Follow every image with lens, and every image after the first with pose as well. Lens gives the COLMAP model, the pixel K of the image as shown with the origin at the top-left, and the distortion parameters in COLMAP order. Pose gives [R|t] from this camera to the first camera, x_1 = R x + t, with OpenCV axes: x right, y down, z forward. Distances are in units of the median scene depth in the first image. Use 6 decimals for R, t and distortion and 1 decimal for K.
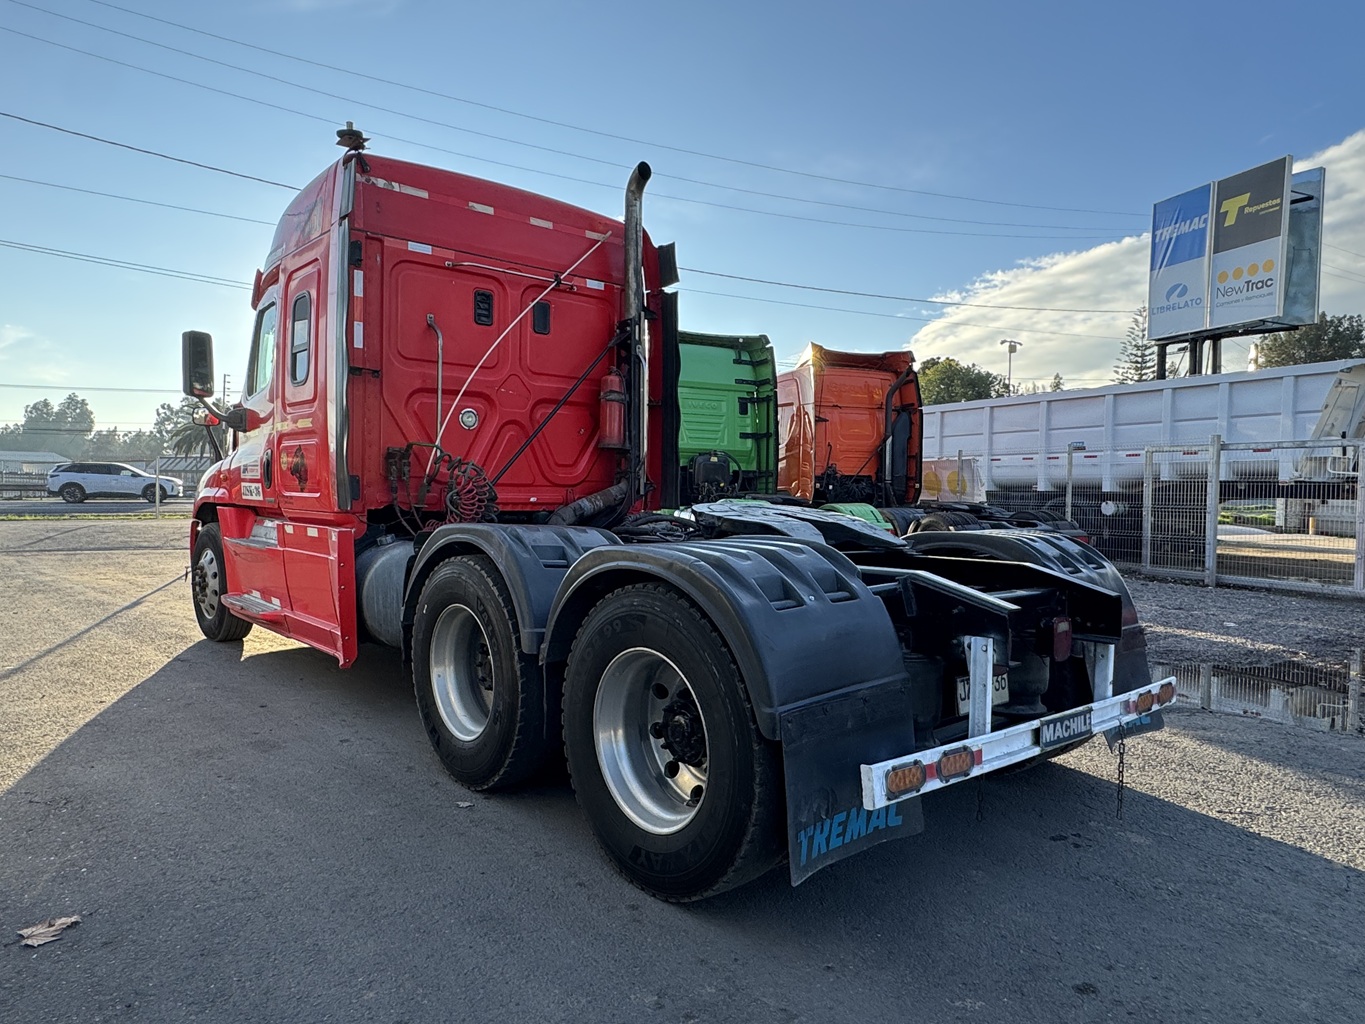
lens RADIAL K [[862.6, 0, 676.2], [0, 862.6, 508.9], [0, 0, 1]] dist [-0.001305, 0.000125]
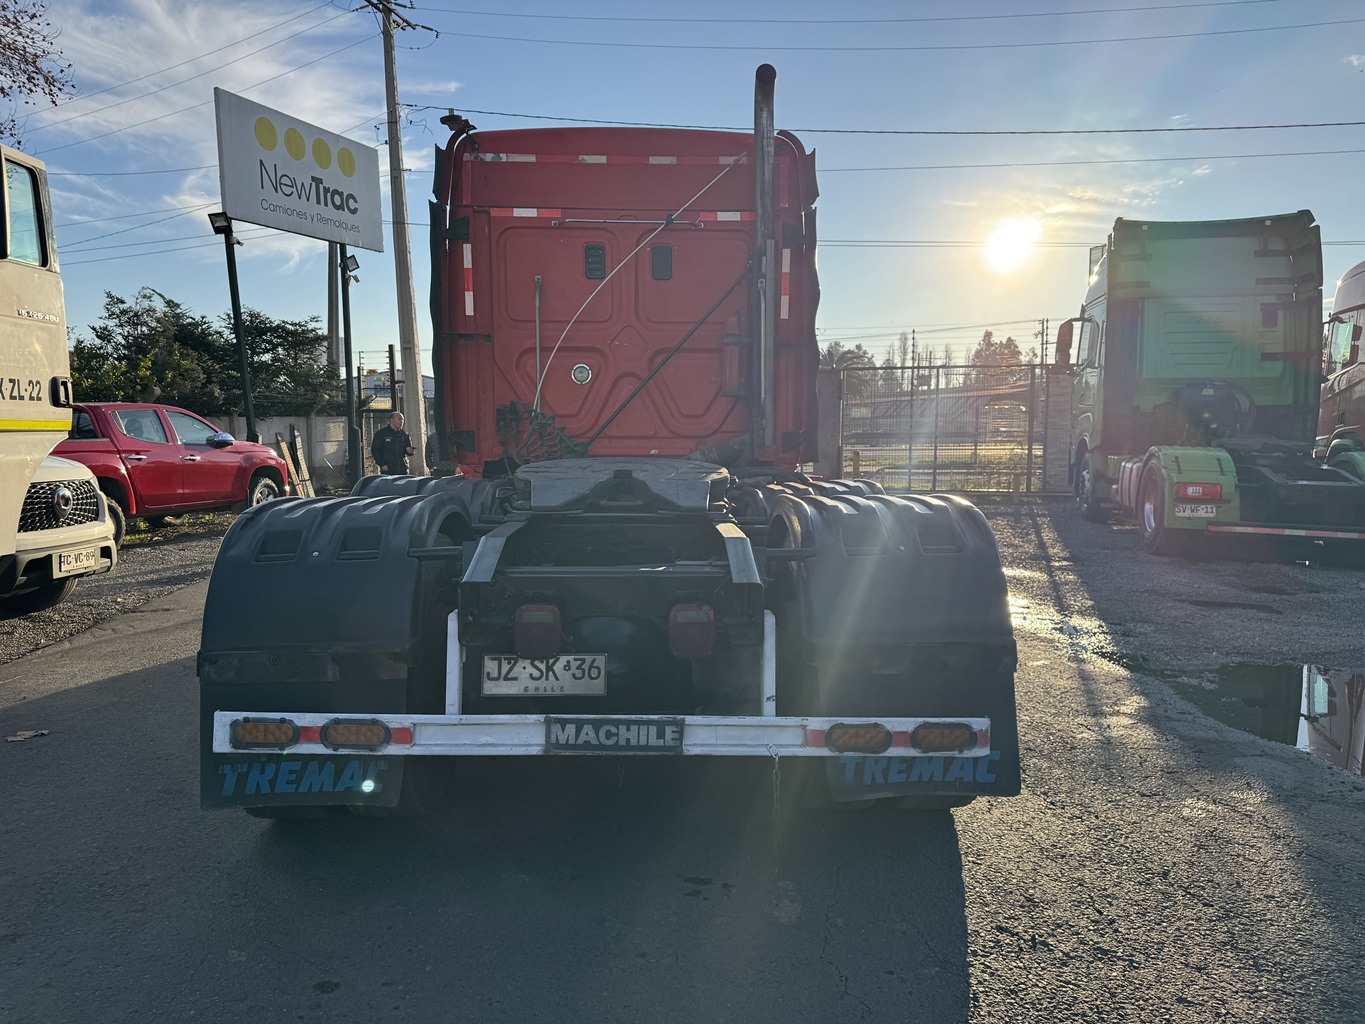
lens RADIAL K [[946.1, 0, 690.5], [0, 946.1, 514.3], [0, 0, 1]] dist [0.086025, -0.097564]
pose [[0.783307, 0.040942, -0.620286, 0.590521], [-0.002718, 0.998045, 0.062443, -0.007530], [0.621629, -0.047226, 0.781887, 0.191497]]
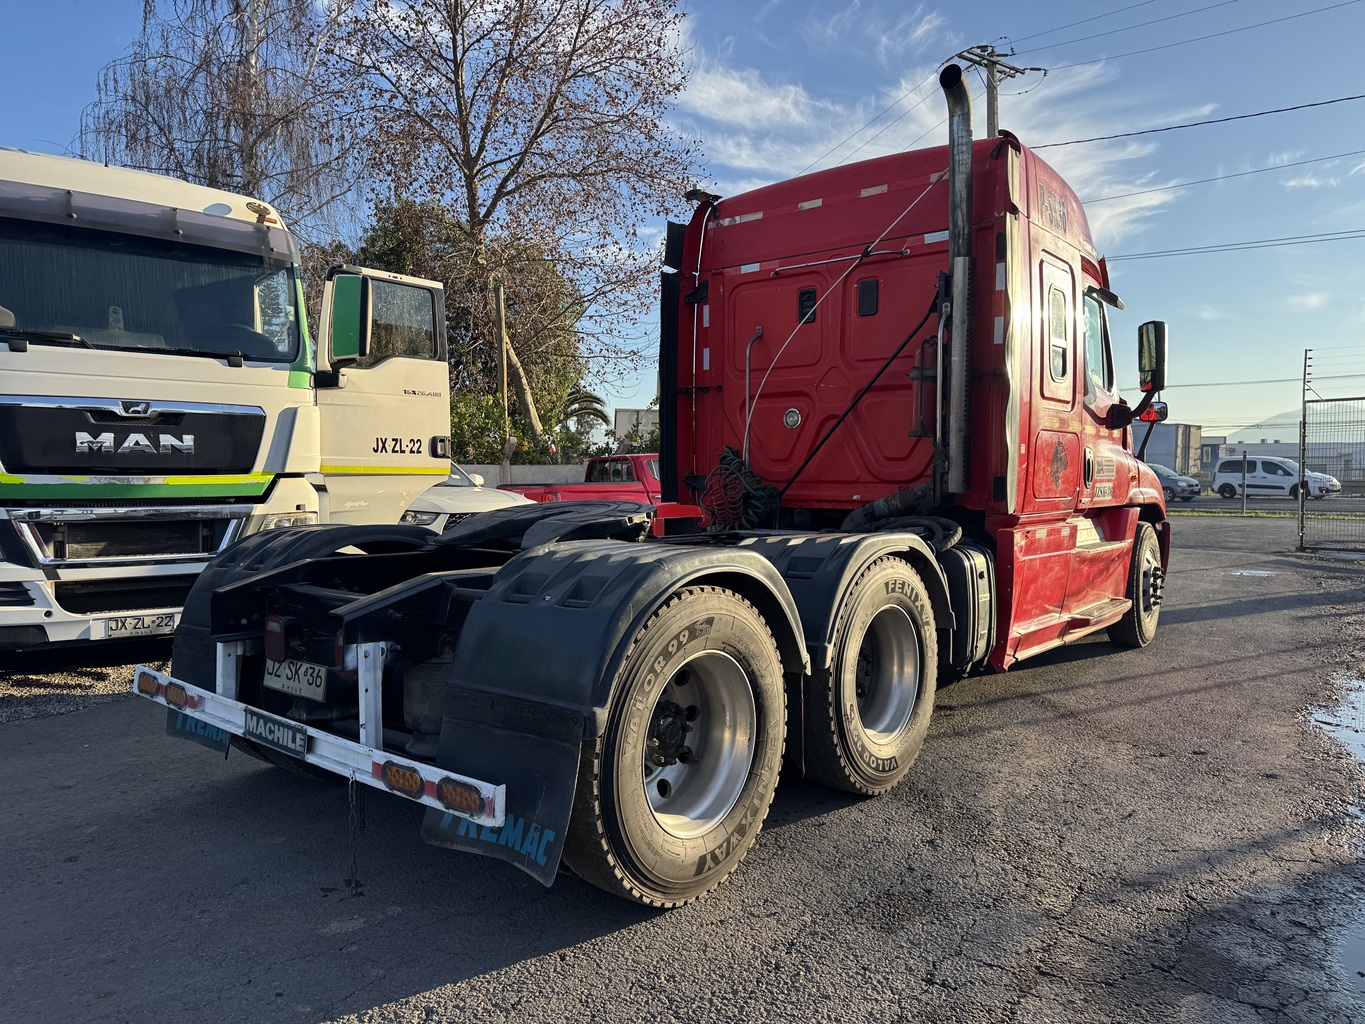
lens RADIAL K [[946.1, 0, 690.5], [0, 946.1, 514.3], [0, 0, 1]] dist [0.086025, -0.097564]
pose [[0.181834, 0.027979, -0.982931, 0.880408], [-0.022751, 0.999447, 0.024240, -0.014620], [0.983066, 0.017955, 0.182370, 0.696095]]
